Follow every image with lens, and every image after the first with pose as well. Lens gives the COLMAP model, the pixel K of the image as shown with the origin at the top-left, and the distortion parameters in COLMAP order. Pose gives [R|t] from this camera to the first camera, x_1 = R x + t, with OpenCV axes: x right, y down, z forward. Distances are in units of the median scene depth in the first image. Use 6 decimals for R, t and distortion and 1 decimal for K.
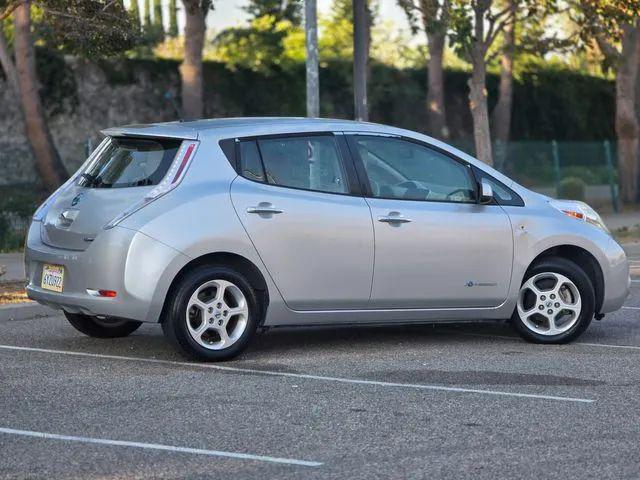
lens RADIAL K [[2127.4, 0, 320.0], [0, 2127.4, 240.0], [0, 0, 1]] dist [0.366743, -0.742254]
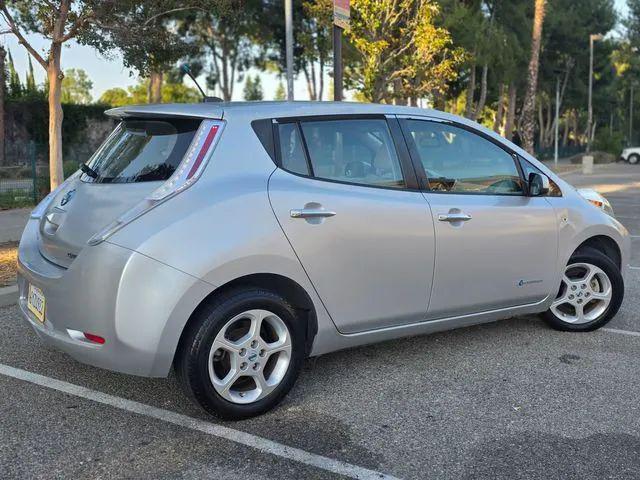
lens RADIAL K [[648.0, 0, 318.6], [0, 648.0, 225.2], [0, 0, 1]] dist [0.073994, -0.021914]
pose [[0.997232, -0.005125, 0.074179, -0.040698], [-0.000268, 0.997368, 0.072502, -0.026372], [-0.074356, -0.072321, 0.994606, 0.762519]]
